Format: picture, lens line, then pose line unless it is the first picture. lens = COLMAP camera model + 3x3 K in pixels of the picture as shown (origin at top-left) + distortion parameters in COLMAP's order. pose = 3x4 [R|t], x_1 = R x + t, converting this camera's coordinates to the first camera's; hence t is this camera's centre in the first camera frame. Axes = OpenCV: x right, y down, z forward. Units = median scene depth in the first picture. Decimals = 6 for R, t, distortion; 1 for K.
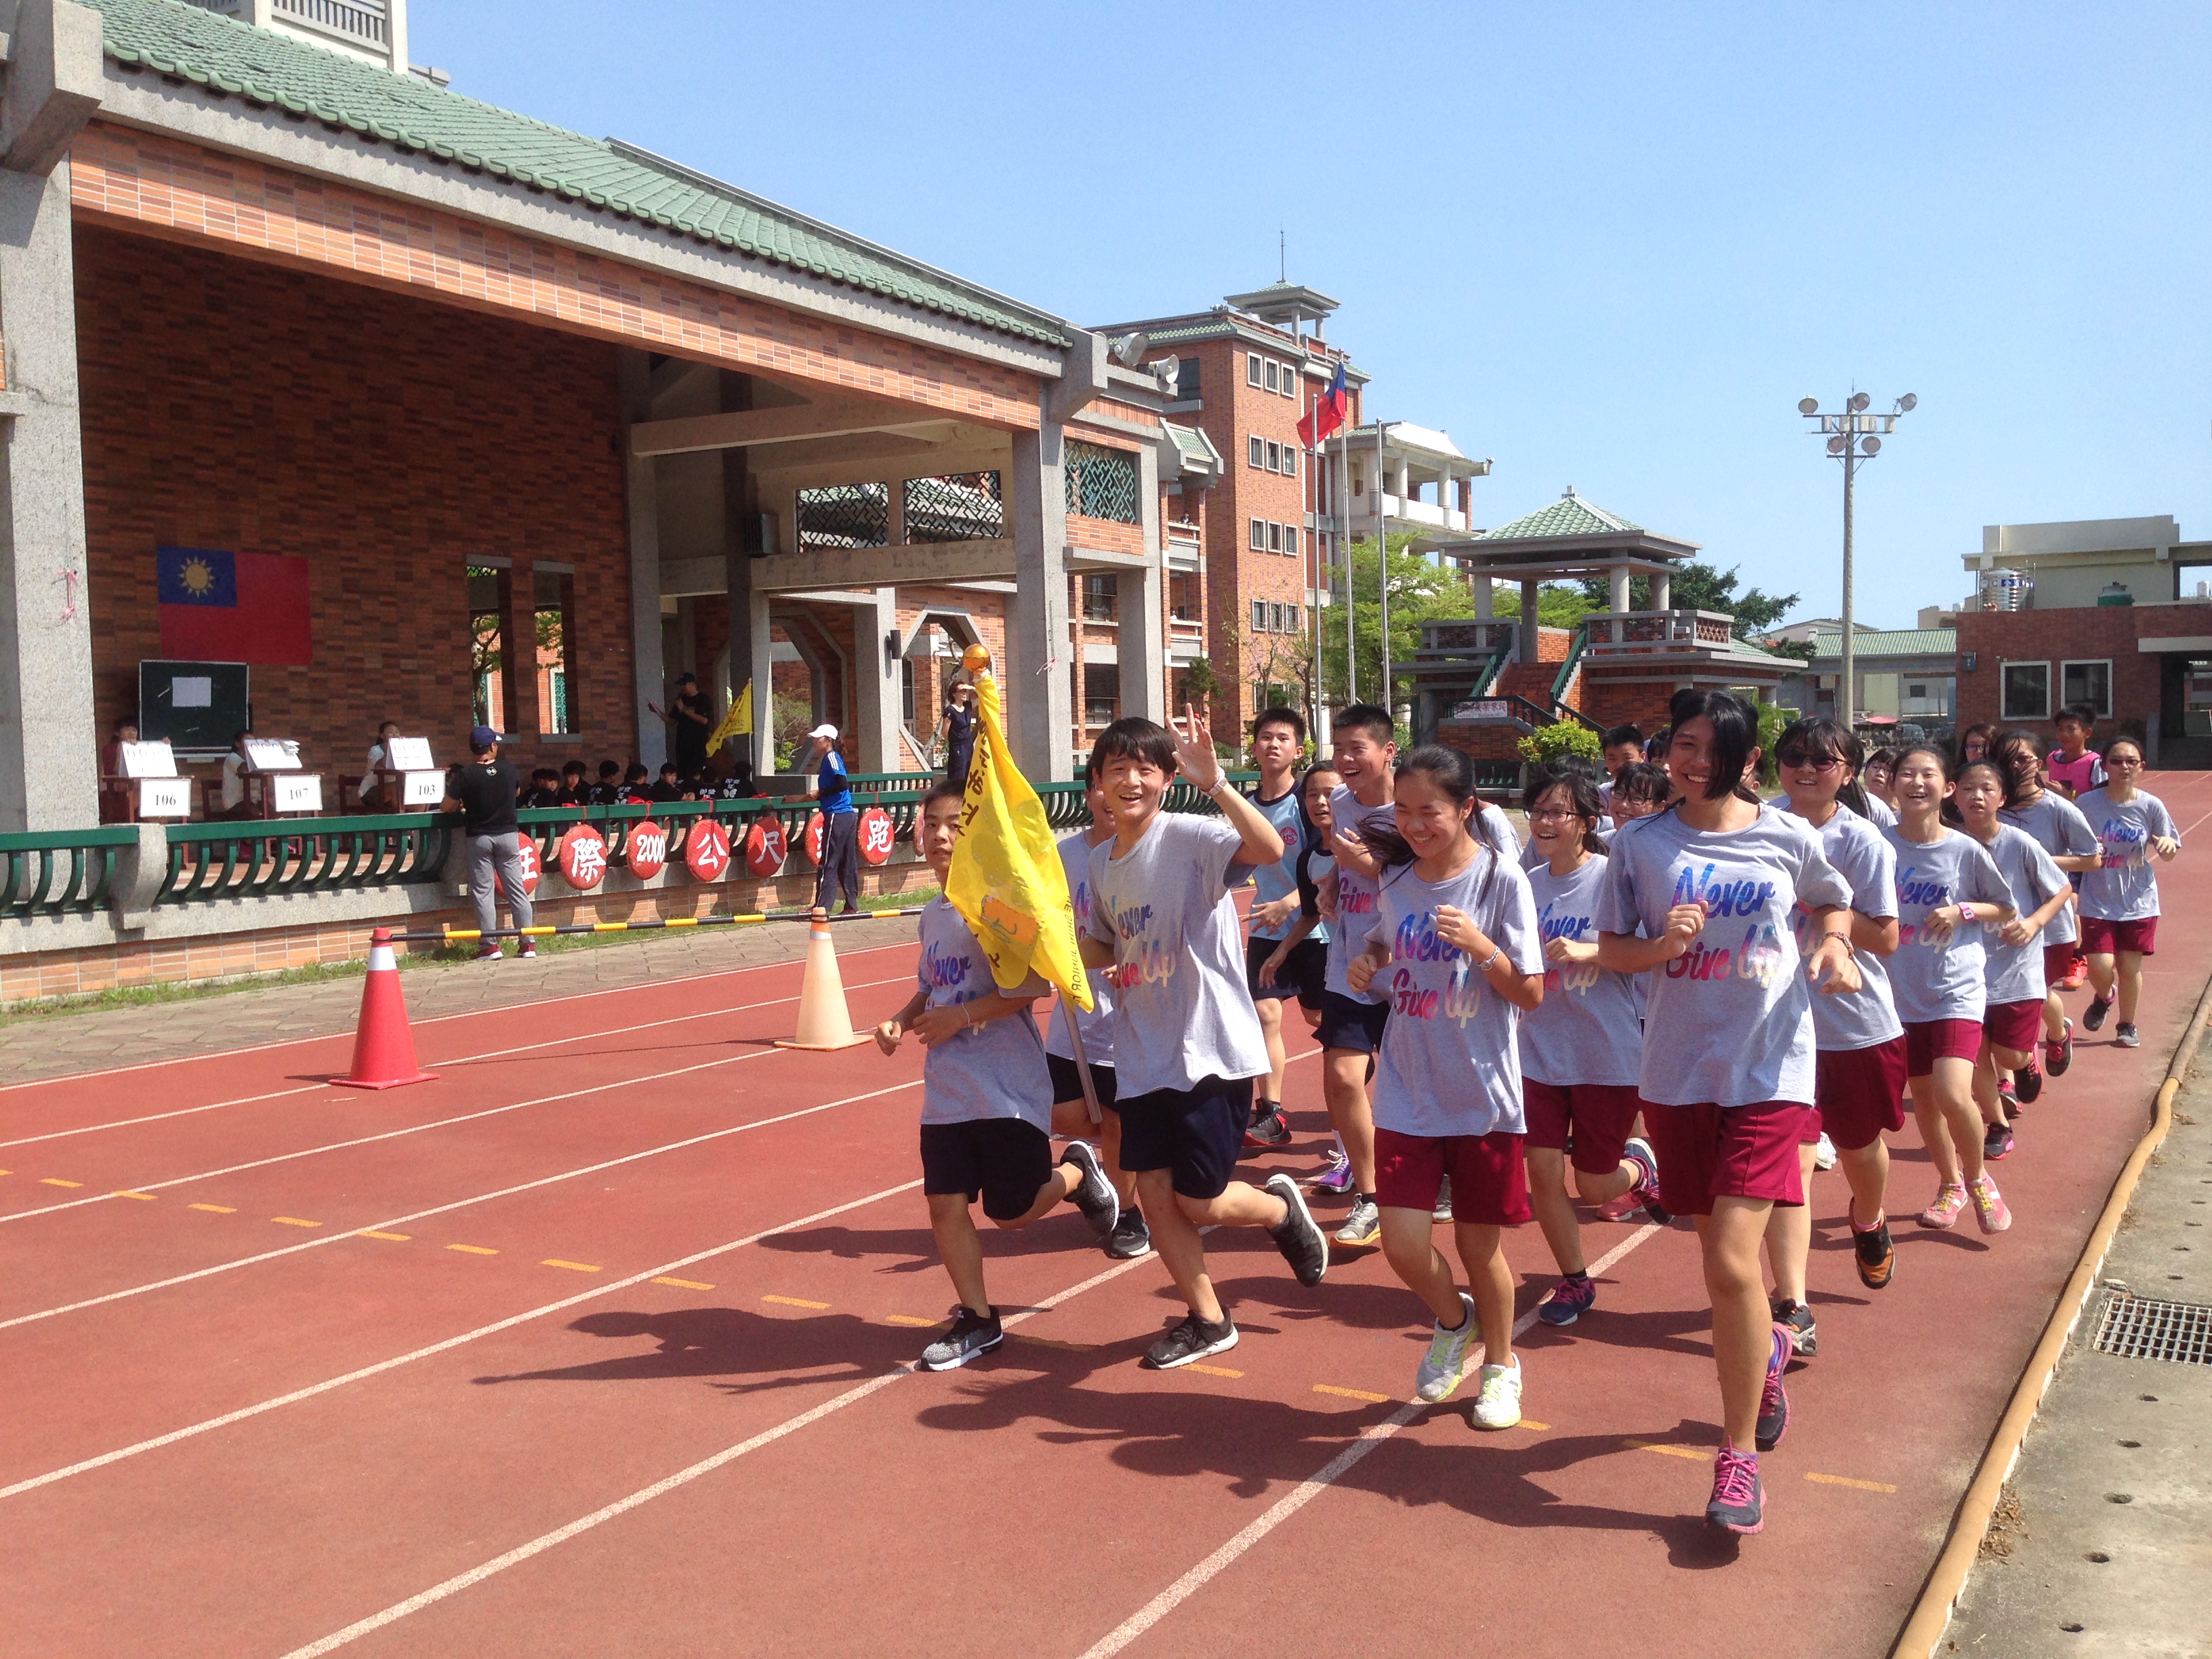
lens RADIAL K [[2056.0, 0, 1023.3], [0, 2056.0, 818.6], [0, 0, 1]] dist [0.060922, 0.000000]
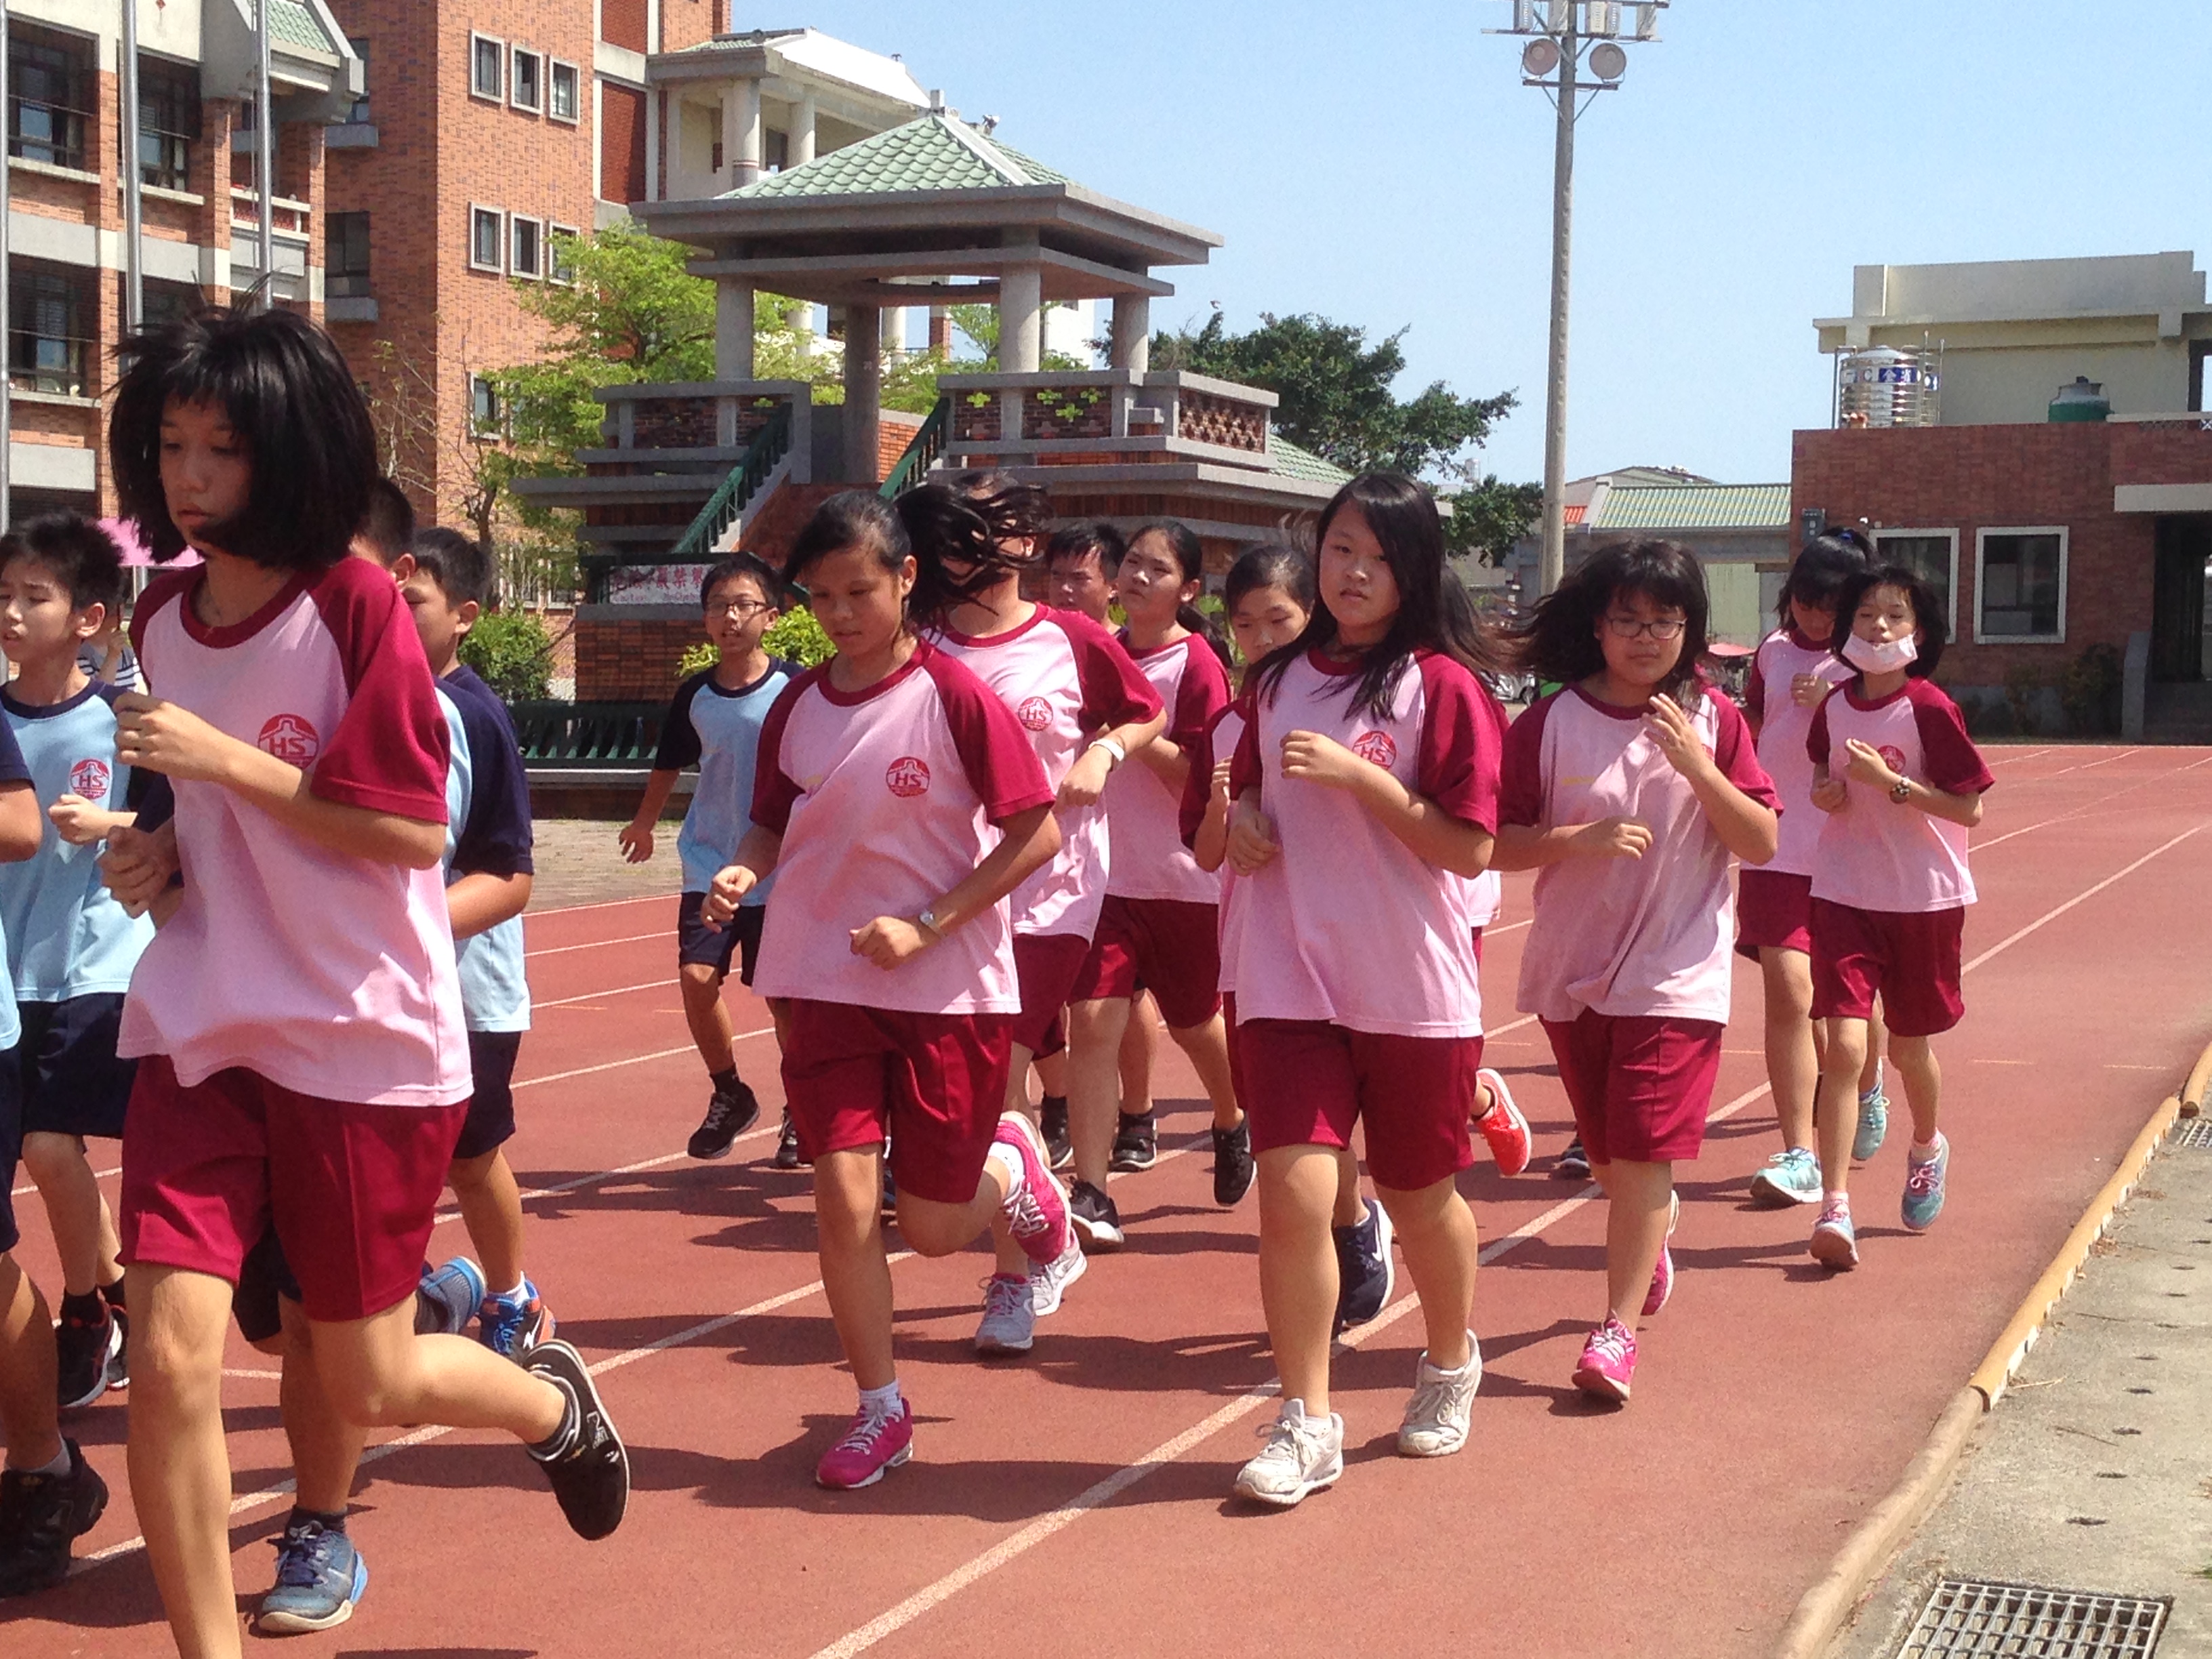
lens RADIAL K [[3682.4, 0, 1054.3], [0, 3682.4, 928.1], [0, 0, 1]] dist [0.065520, 0.000000]
pose [[0.981117, 0.000152, 0.193415, 0.146127], [-0.005930, 0.999553, 0.029294, -0.004507], [-0.193324, -0.029888, 0.980680, 0.225598]]
